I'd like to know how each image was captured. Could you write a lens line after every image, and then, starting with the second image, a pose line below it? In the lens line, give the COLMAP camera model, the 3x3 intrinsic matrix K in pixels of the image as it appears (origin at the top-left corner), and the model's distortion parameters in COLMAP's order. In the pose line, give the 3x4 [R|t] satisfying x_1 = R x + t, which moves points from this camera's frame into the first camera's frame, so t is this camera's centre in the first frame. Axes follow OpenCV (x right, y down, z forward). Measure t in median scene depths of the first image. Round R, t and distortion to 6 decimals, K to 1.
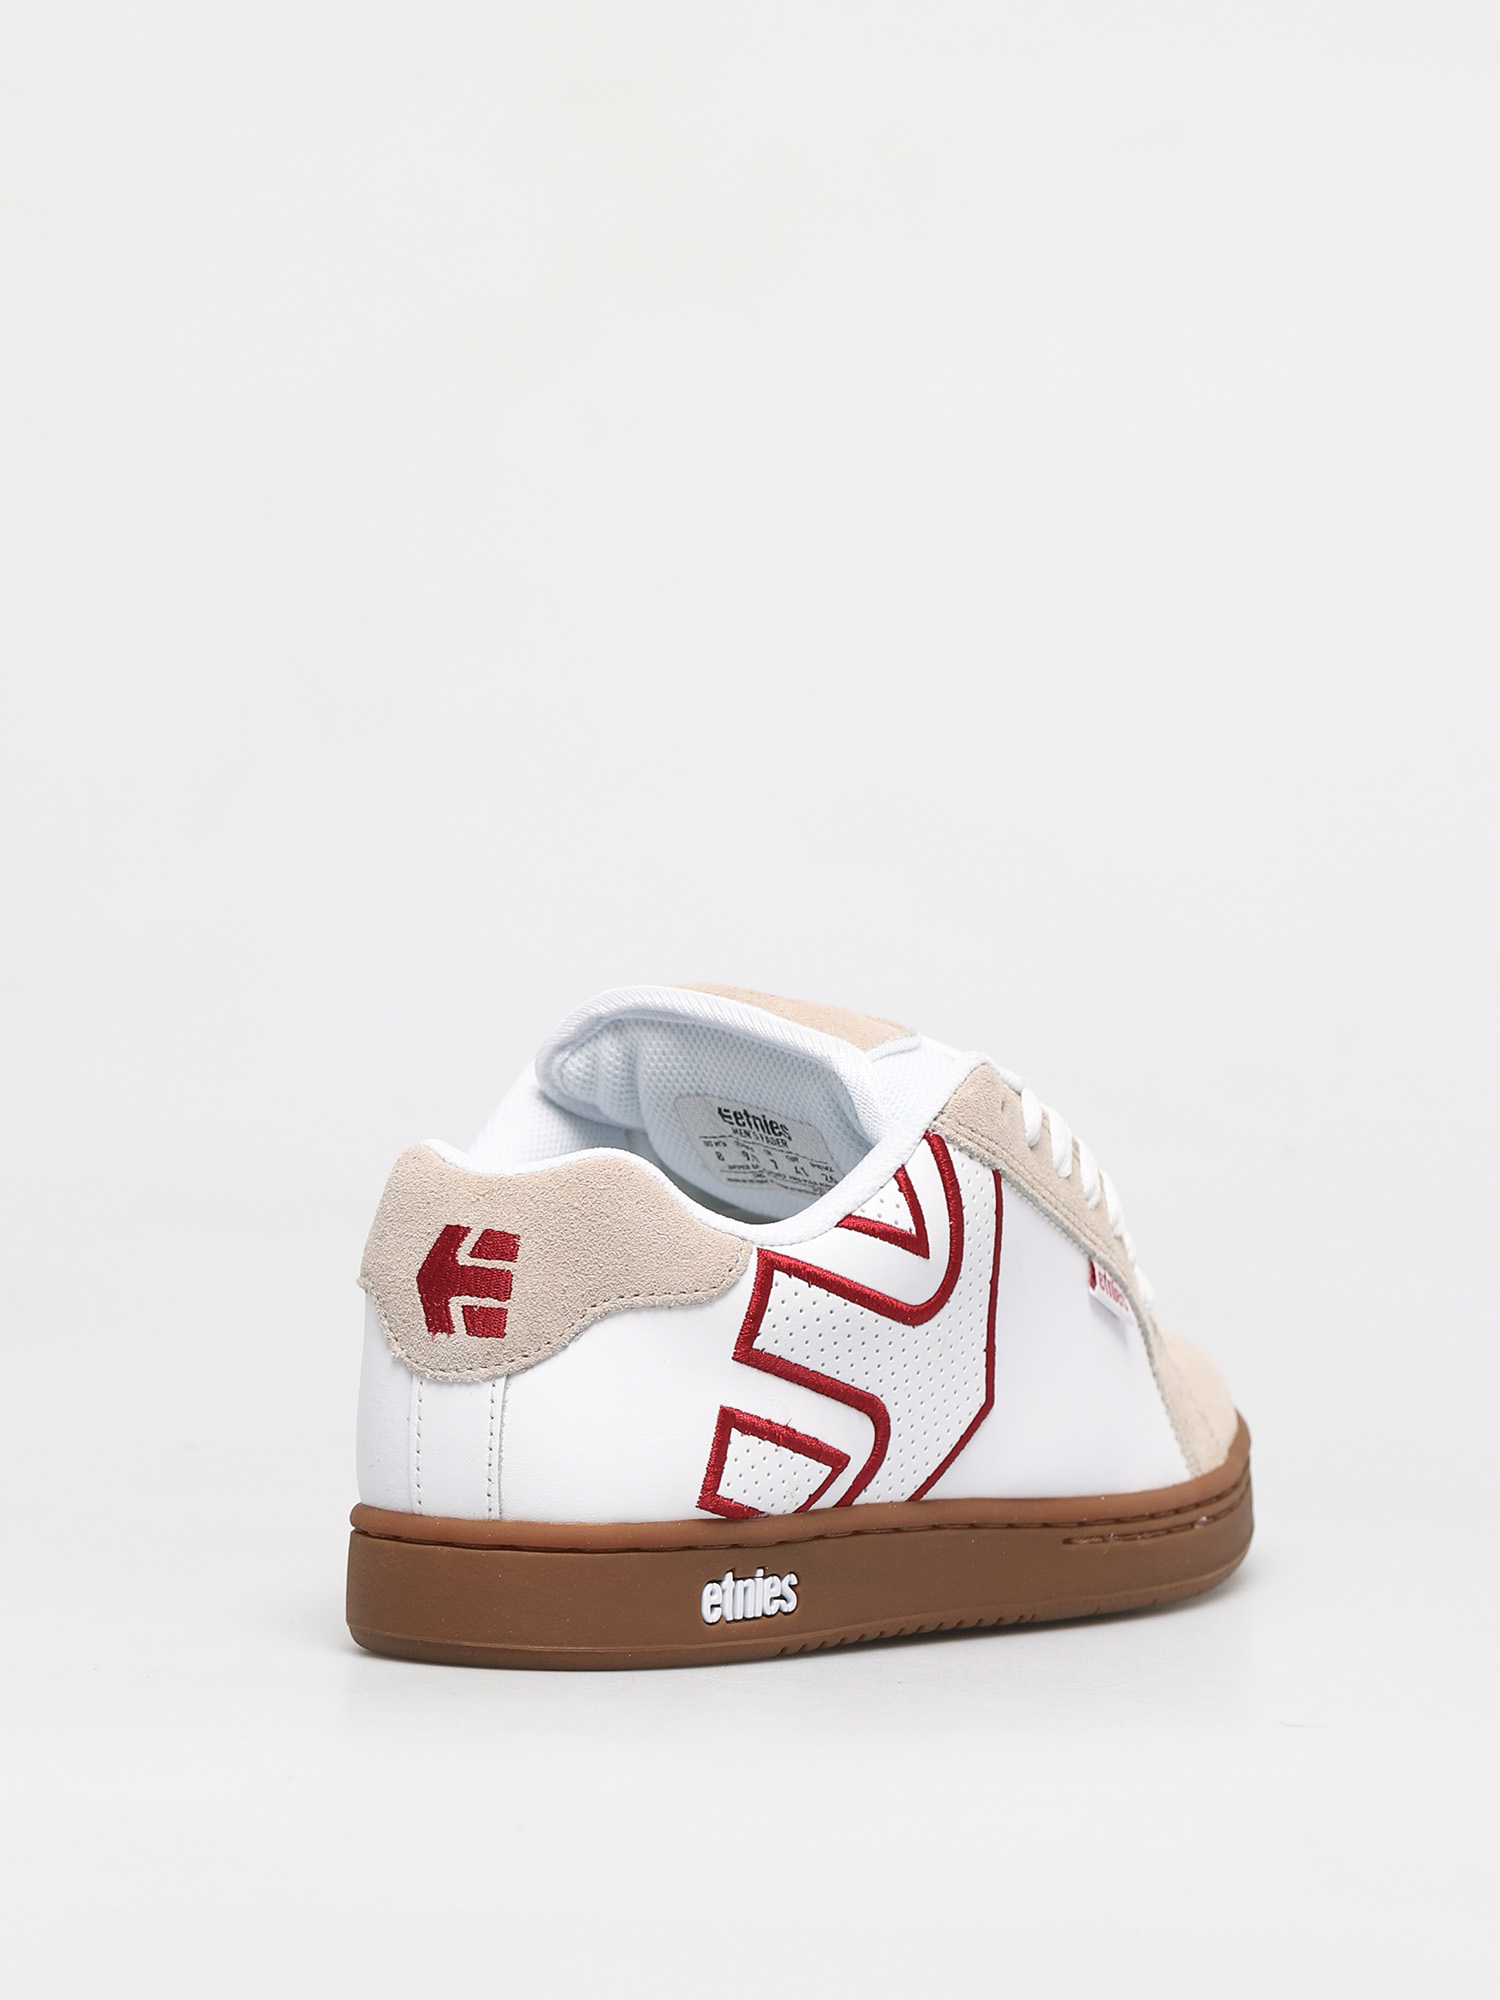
lens RADIAL K [[5746.7, 0, 749.9], [0, 5746.7, 1000.3], [0, 0, 1]] dist [0.545507, 0.000000]
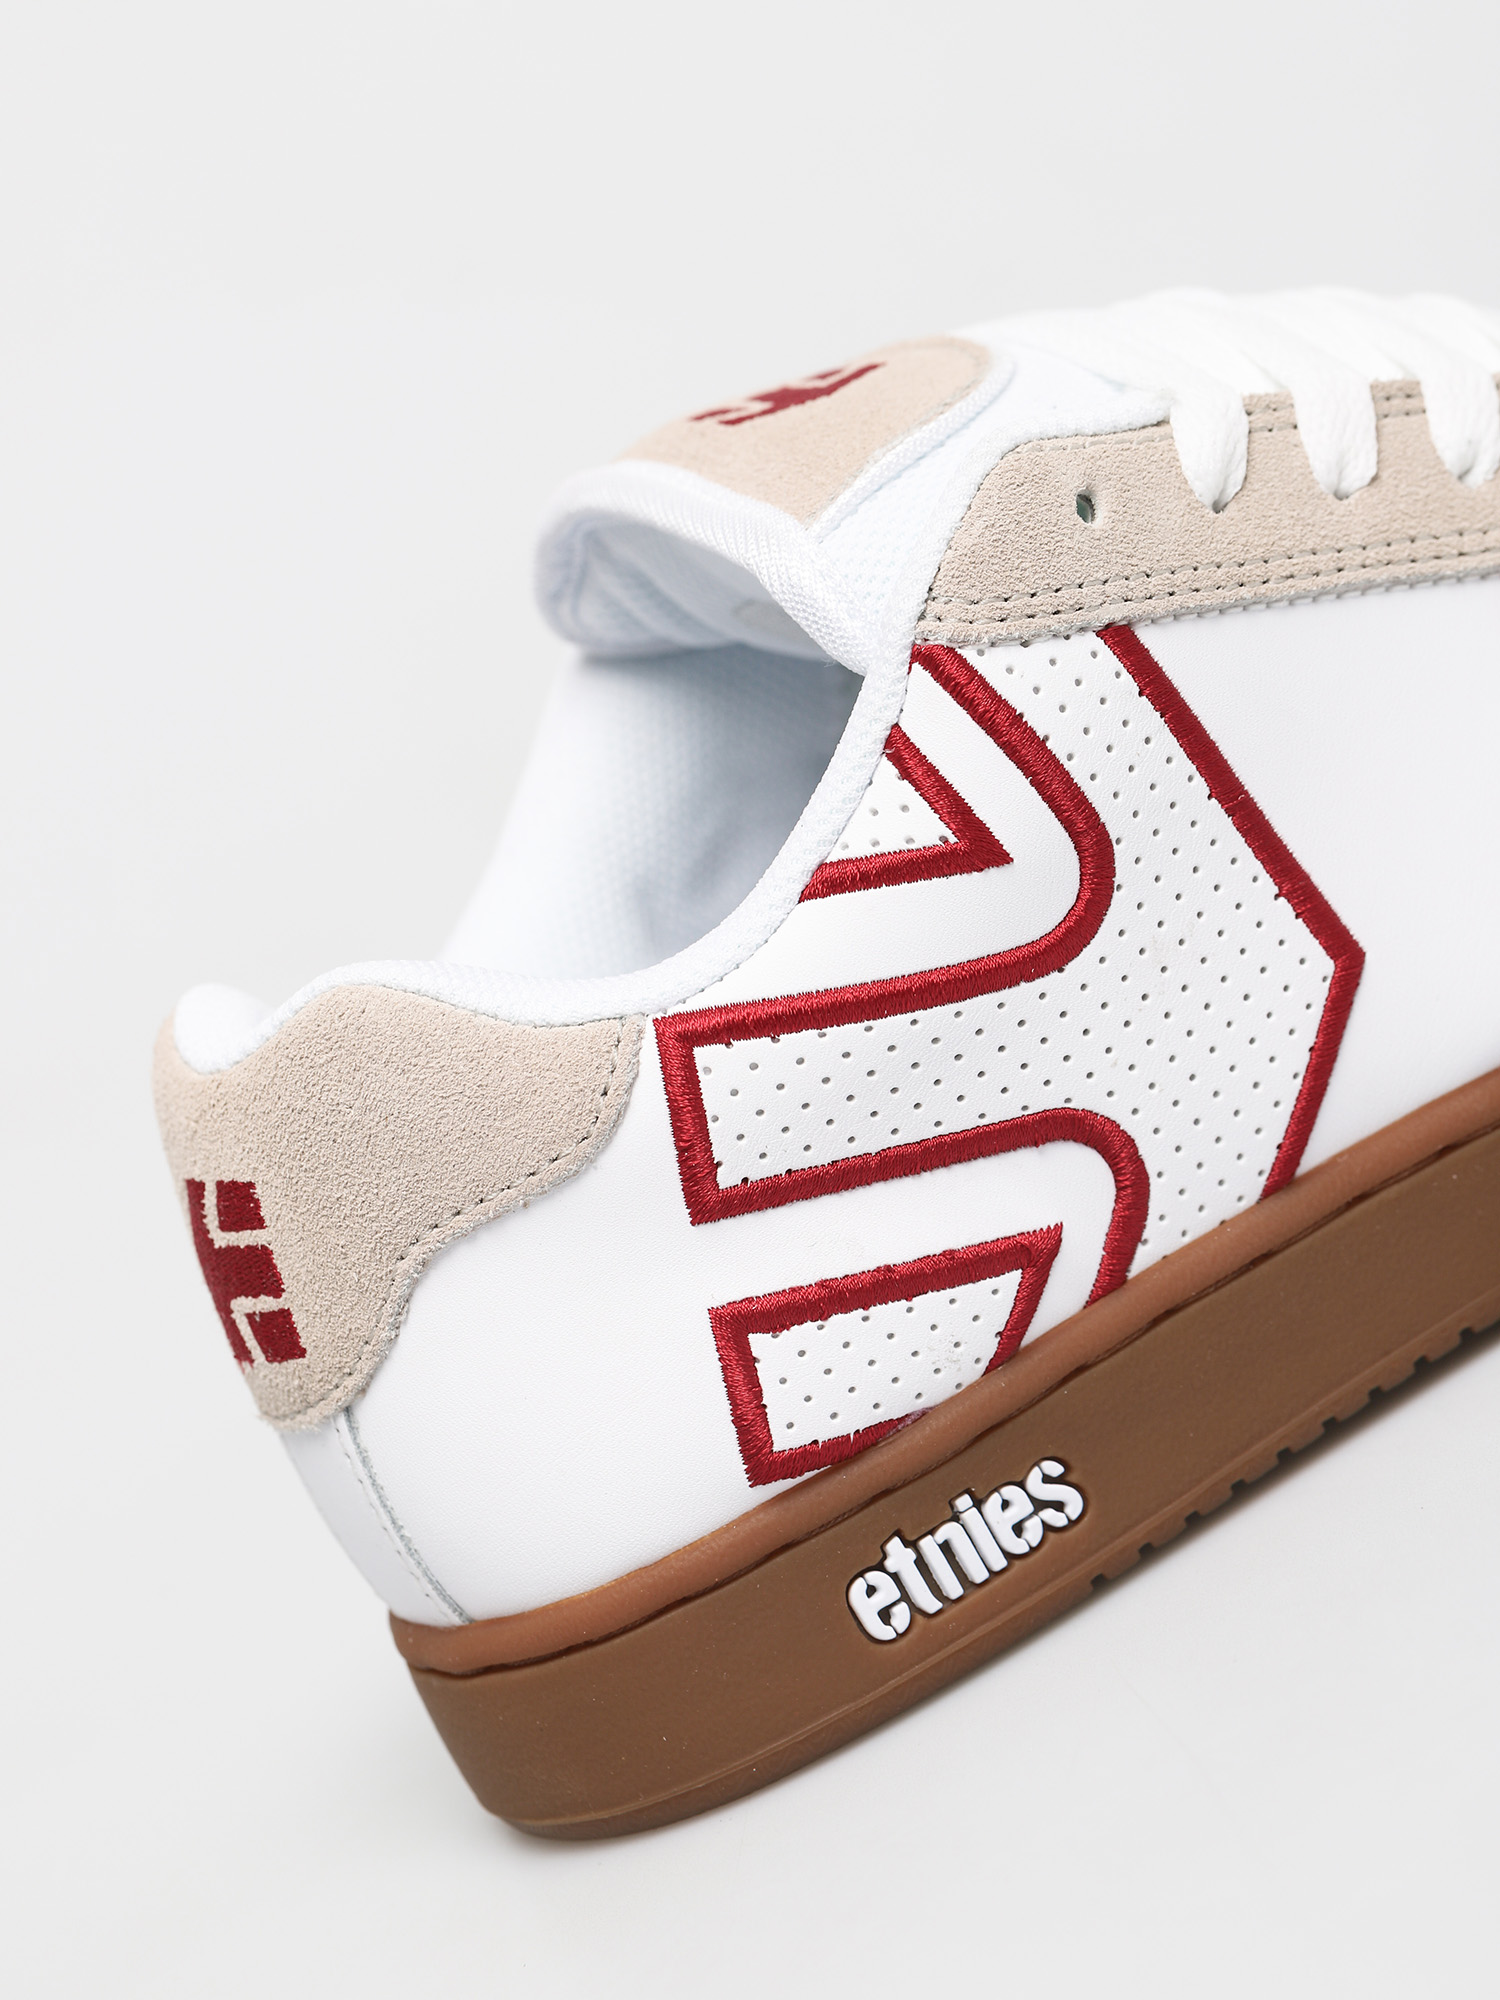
lens RADIAL K [[5746.7, 0, 749.7], [0, 5746.7, 998.8], [0, 0, 1]] dist [0.545507, 0.000000]
pose [[0.822565, -0.357002, -0.442648, 0.248601], [0.449406, 0.885052, 0.121316, -0.020673], [0.348457, -0.298719, 0.888451, 0.512950]]
